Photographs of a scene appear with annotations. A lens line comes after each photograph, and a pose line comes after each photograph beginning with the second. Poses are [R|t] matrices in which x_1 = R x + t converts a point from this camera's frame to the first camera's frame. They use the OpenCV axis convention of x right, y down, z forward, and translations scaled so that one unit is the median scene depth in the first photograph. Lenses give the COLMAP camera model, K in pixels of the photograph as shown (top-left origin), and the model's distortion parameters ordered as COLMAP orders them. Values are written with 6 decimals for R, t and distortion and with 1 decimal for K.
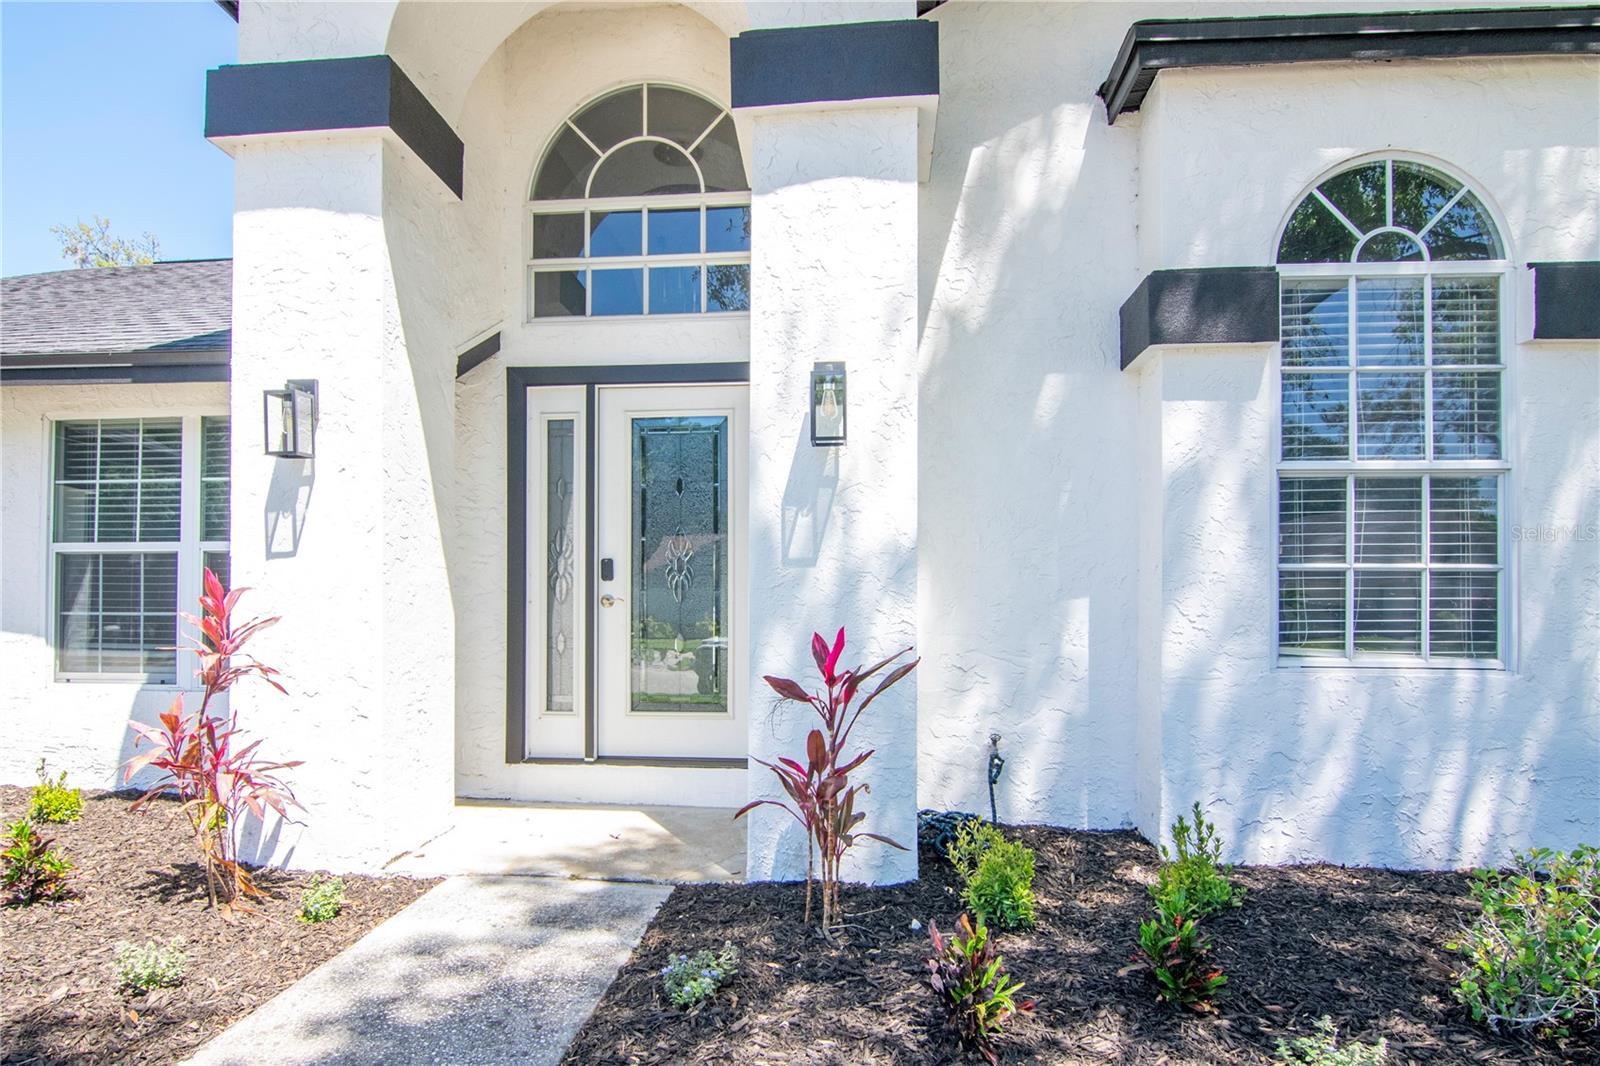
lens RADIAL K [[769.3, 0, 729.1], [0, 769.3, 597.6], [0, 0, 1]] dist [-0.008570, -0.000298]
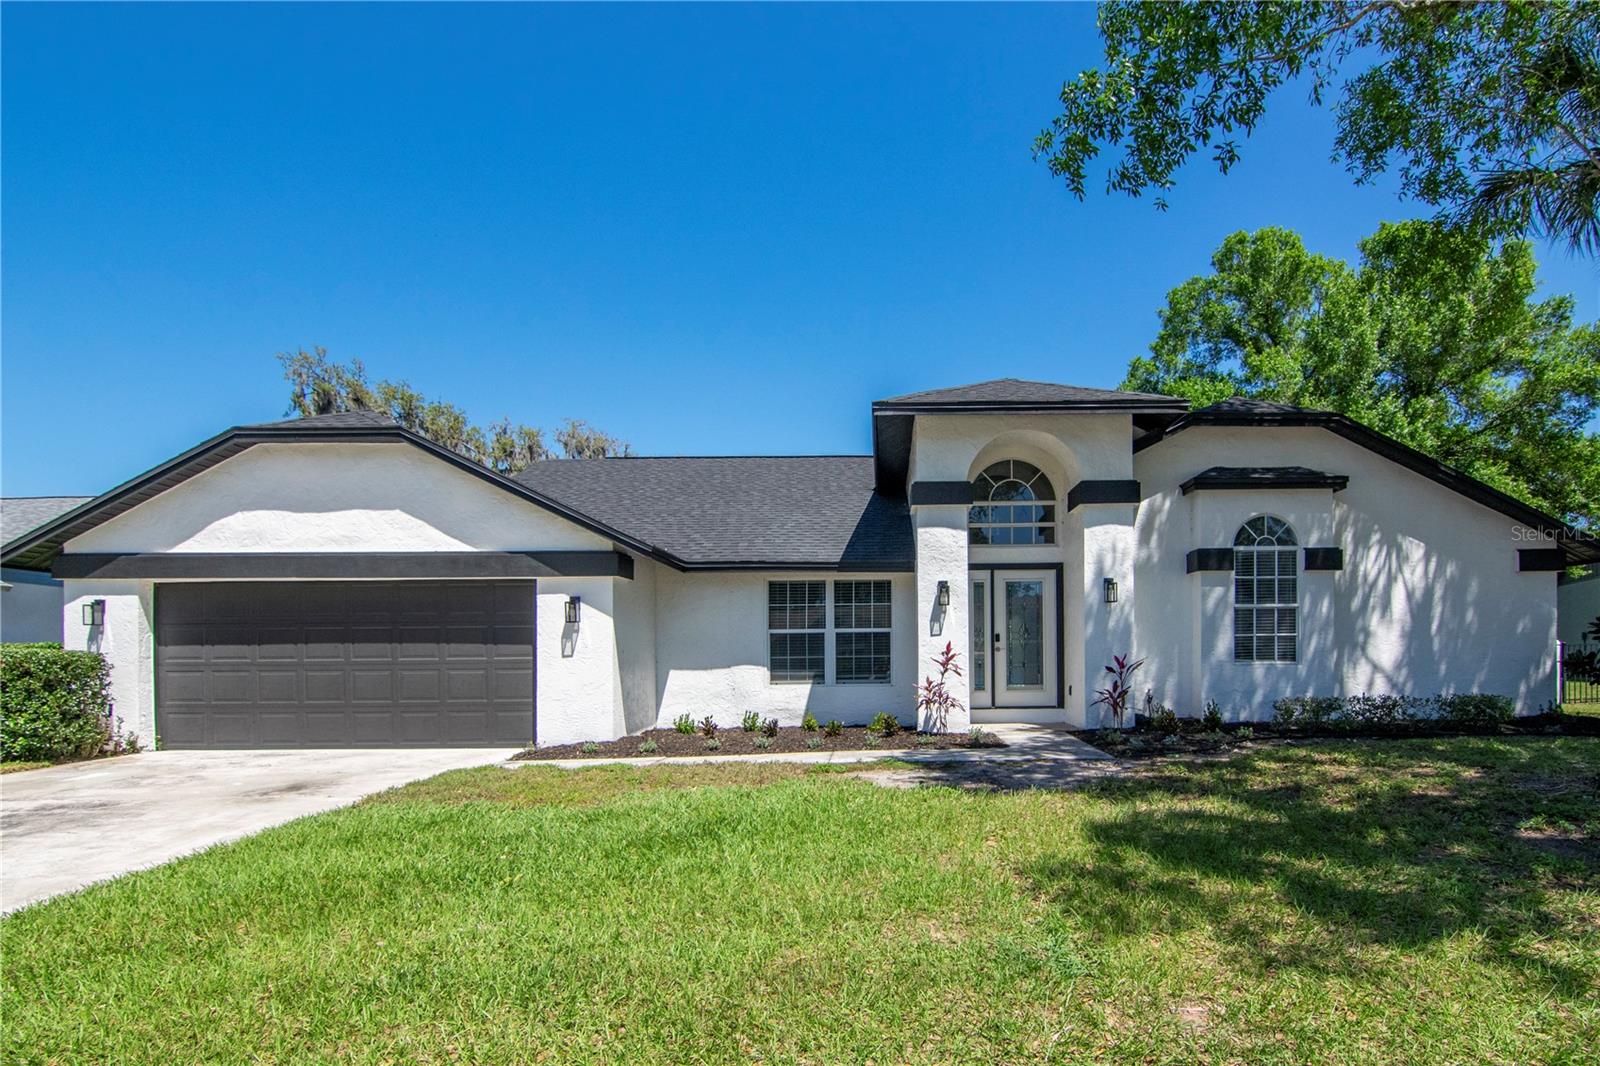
lens RADIAL K [[722.1, 0, 801.9], [0, 722.1, 655.3], [0, 0, 1]] dist [-0.000440, -0.000603]
pose [[0.998414, -0.012366, 0.054917, -1.302005], [0.012411, 0.999923, -0.000472, 0.023730], [-0.054907, 0.001153, 0.998491, -1.977517]]
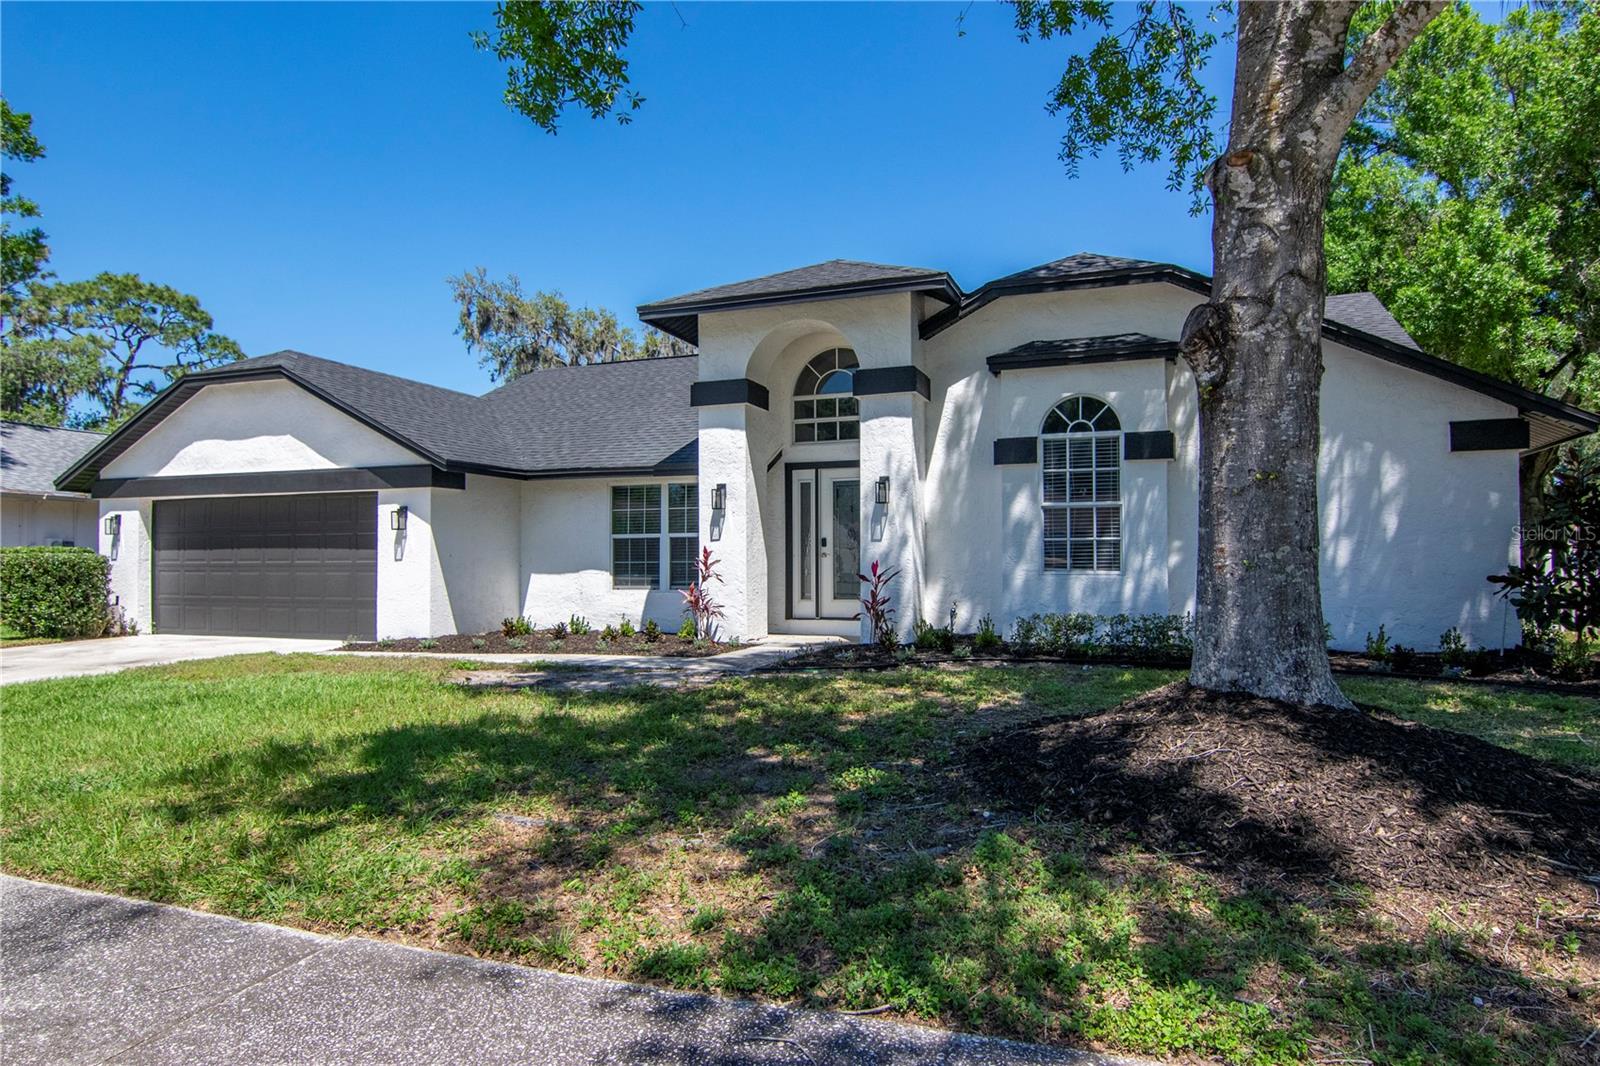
lens RADIAL K [[823.7, 0, 799.7], [0, 823.7, 554.8], [0, 0, 1]] dist [0.001023, 0.000815]
pose [[0.965031, -0.009548, -0.261961, 0.613346], [0.007612, 0.999936, -0.008405, 0.033847], [0.262025, 0.006117, 0.965042, -2.107862]]
